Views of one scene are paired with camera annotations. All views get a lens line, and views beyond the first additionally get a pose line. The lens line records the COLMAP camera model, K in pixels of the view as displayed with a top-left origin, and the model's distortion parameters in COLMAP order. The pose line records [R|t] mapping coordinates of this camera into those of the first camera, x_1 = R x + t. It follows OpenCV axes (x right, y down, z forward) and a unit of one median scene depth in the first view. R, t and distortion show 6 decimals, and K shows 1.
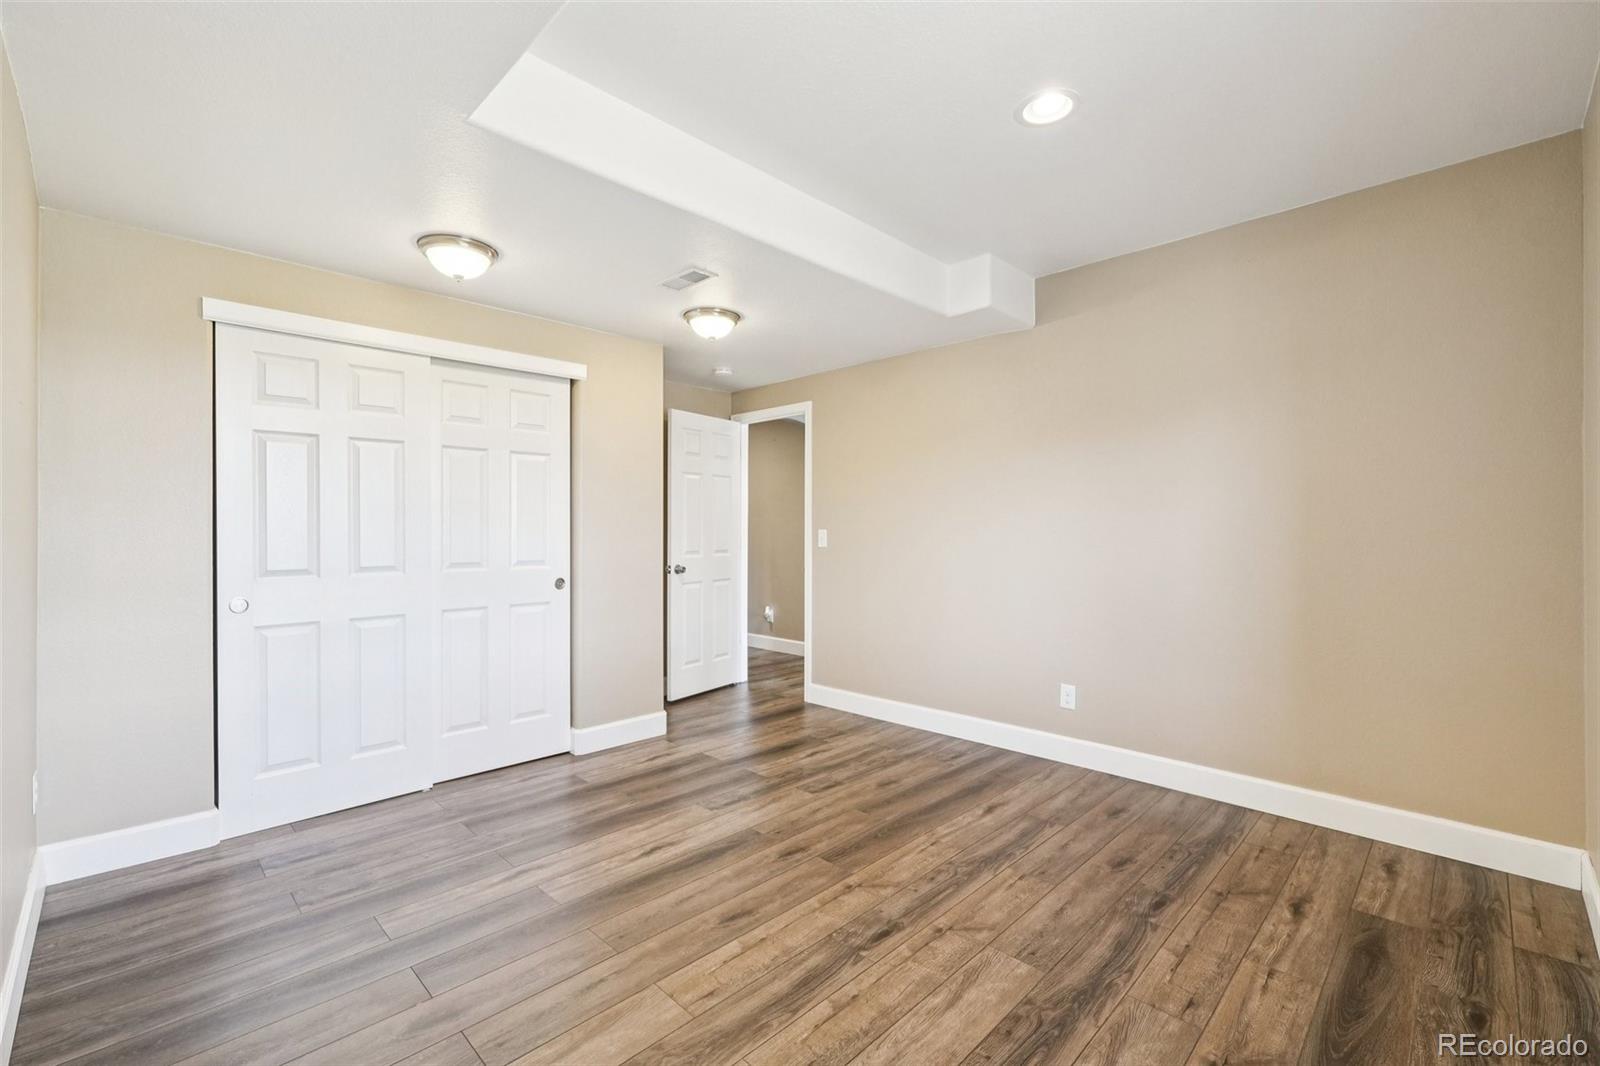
lens RADIAL K [[689.2, 0, 794.6], [0, 689.2, 523.9], [0, 0, 1]] dist [-0.001406, 0.001867]
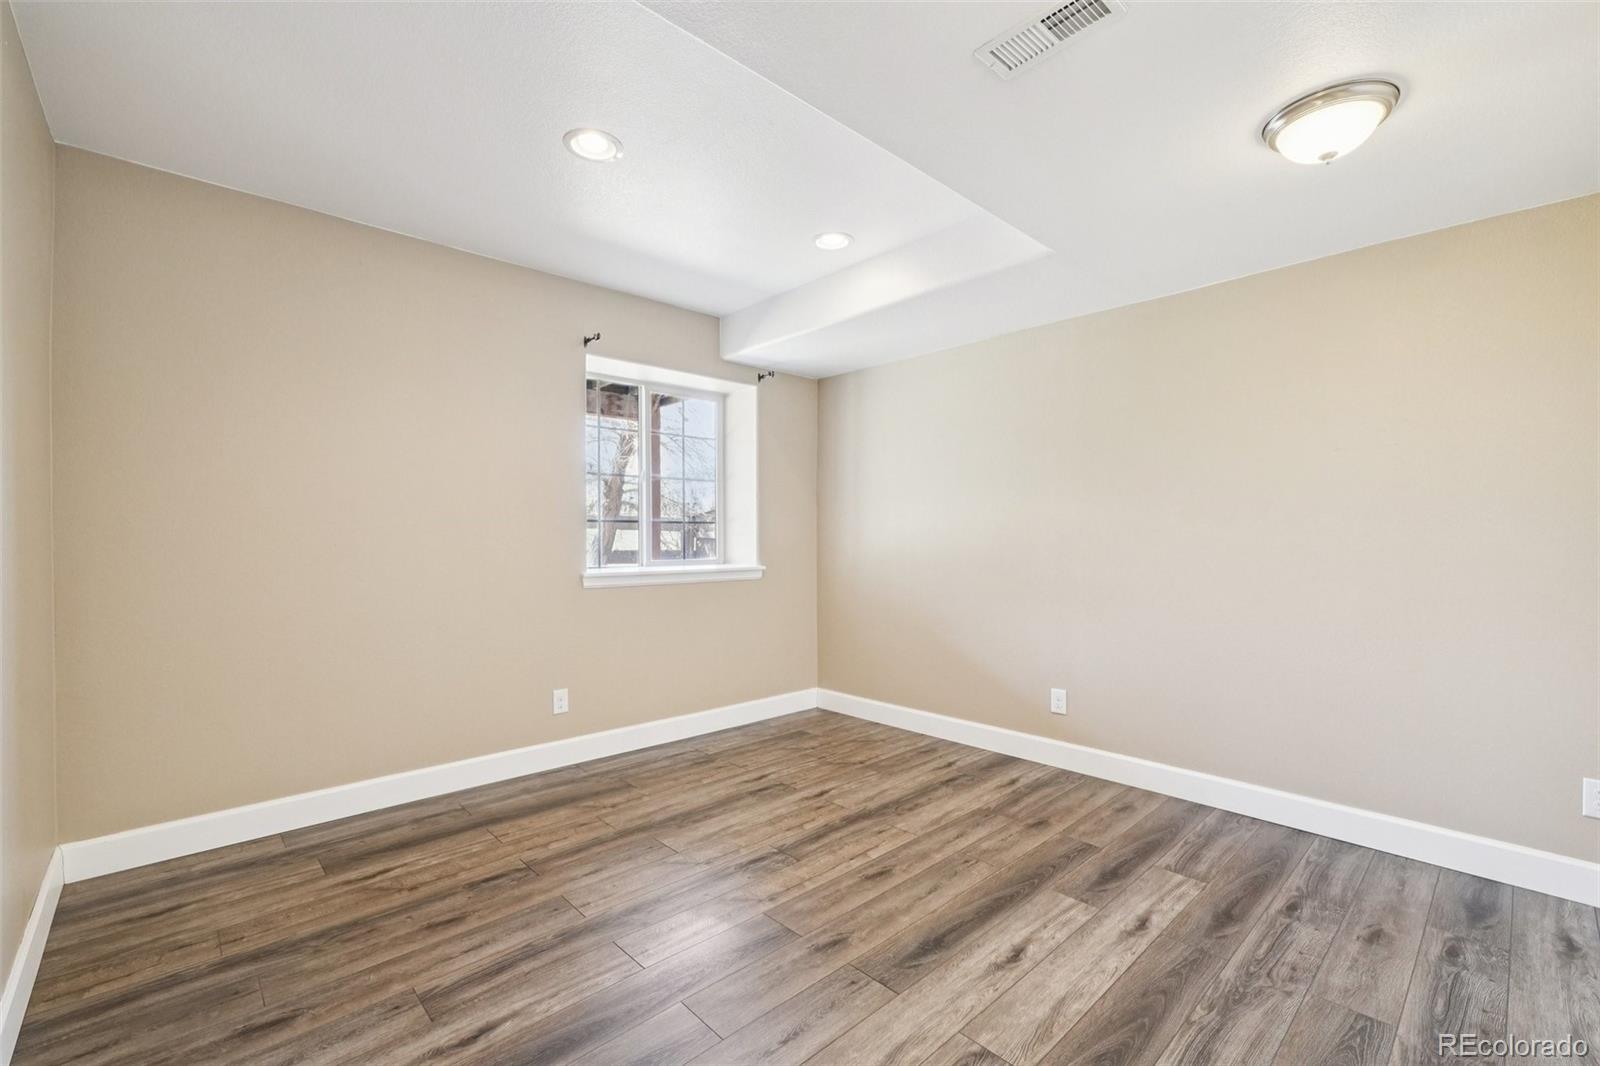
lens RADIAL K [[689.2, 0, 798.6], [0, 689.2, 526.6], [0, 0, 1]] dist [-0.001406, 0.001867]
pose [[-0.999481, 0.001087, 0.032202, 0.008314], [0.000247, 0.999660, -0.026062, 0.022378], [-0.032220, -0.026041, -0.999142, 1.839941]]
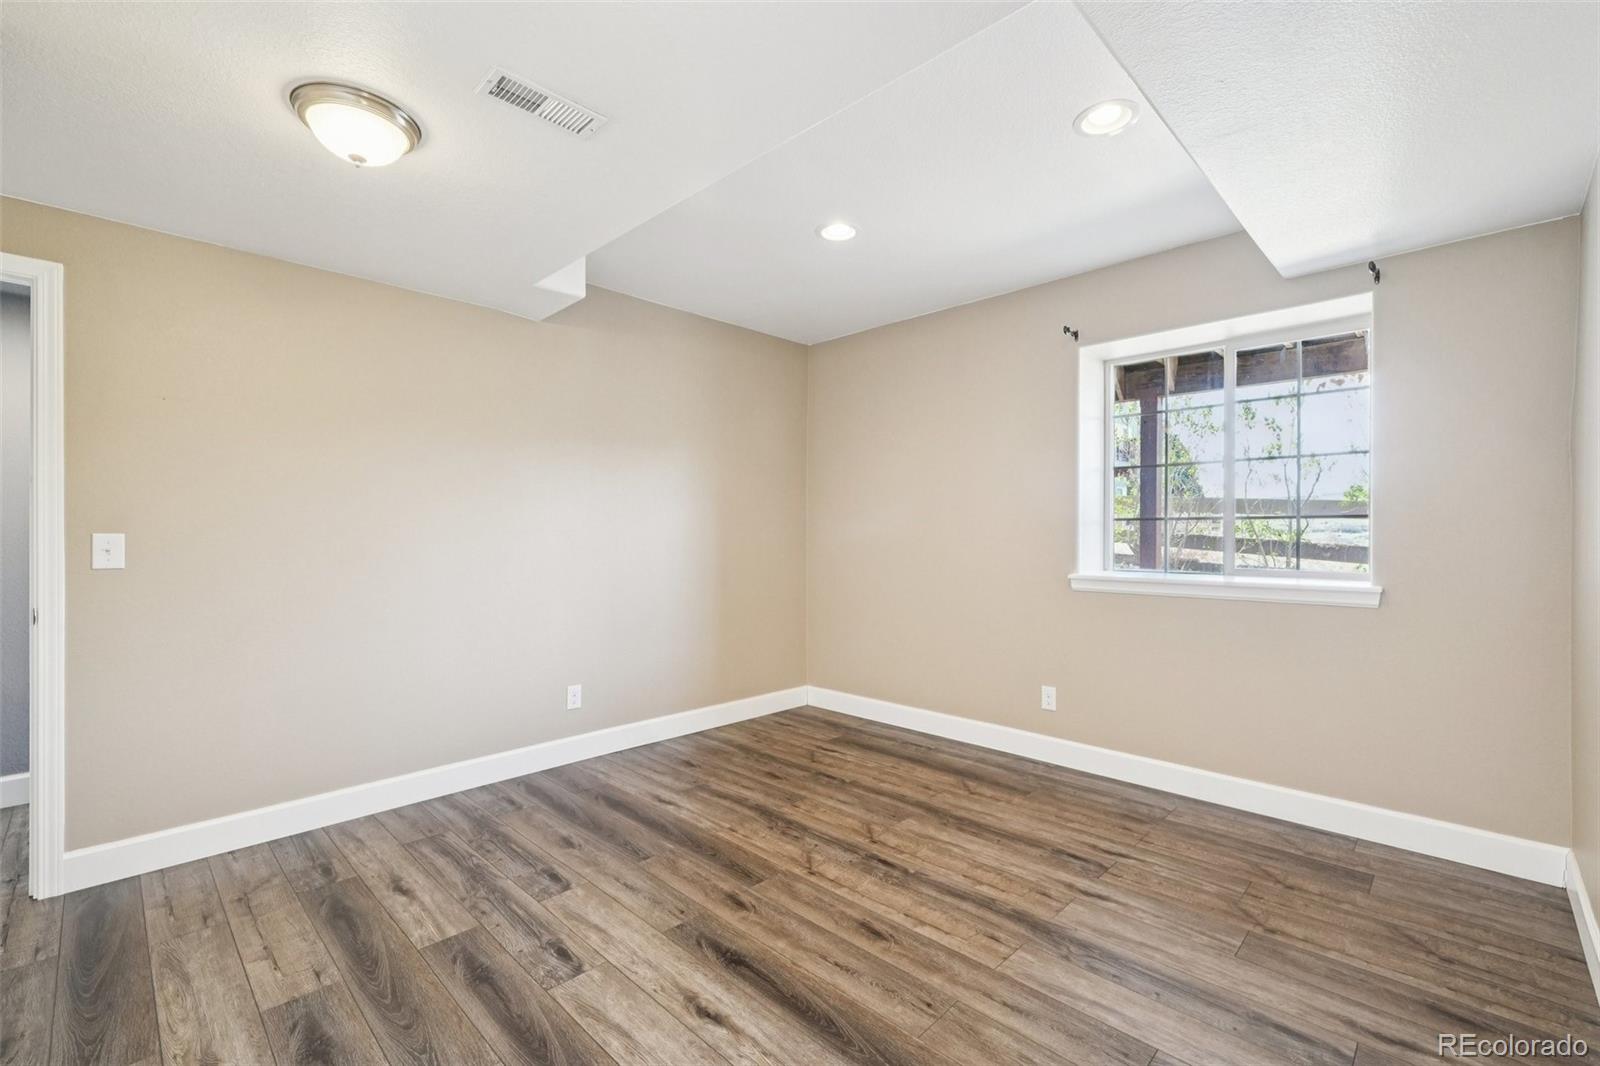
lens RADIAL K [[689.2, 0, 810.3], [0, 689.2, 542.9], [0, 0, 1]] dist [-0.001406, 0.001867]
pose [[-0.019645, -0.011356, 0.999743, -0.902392], [-0.011718, 0.999869, 0.011128, 0.006485], [-0.999738, -0.011496, -0.019775, 0.952143]]
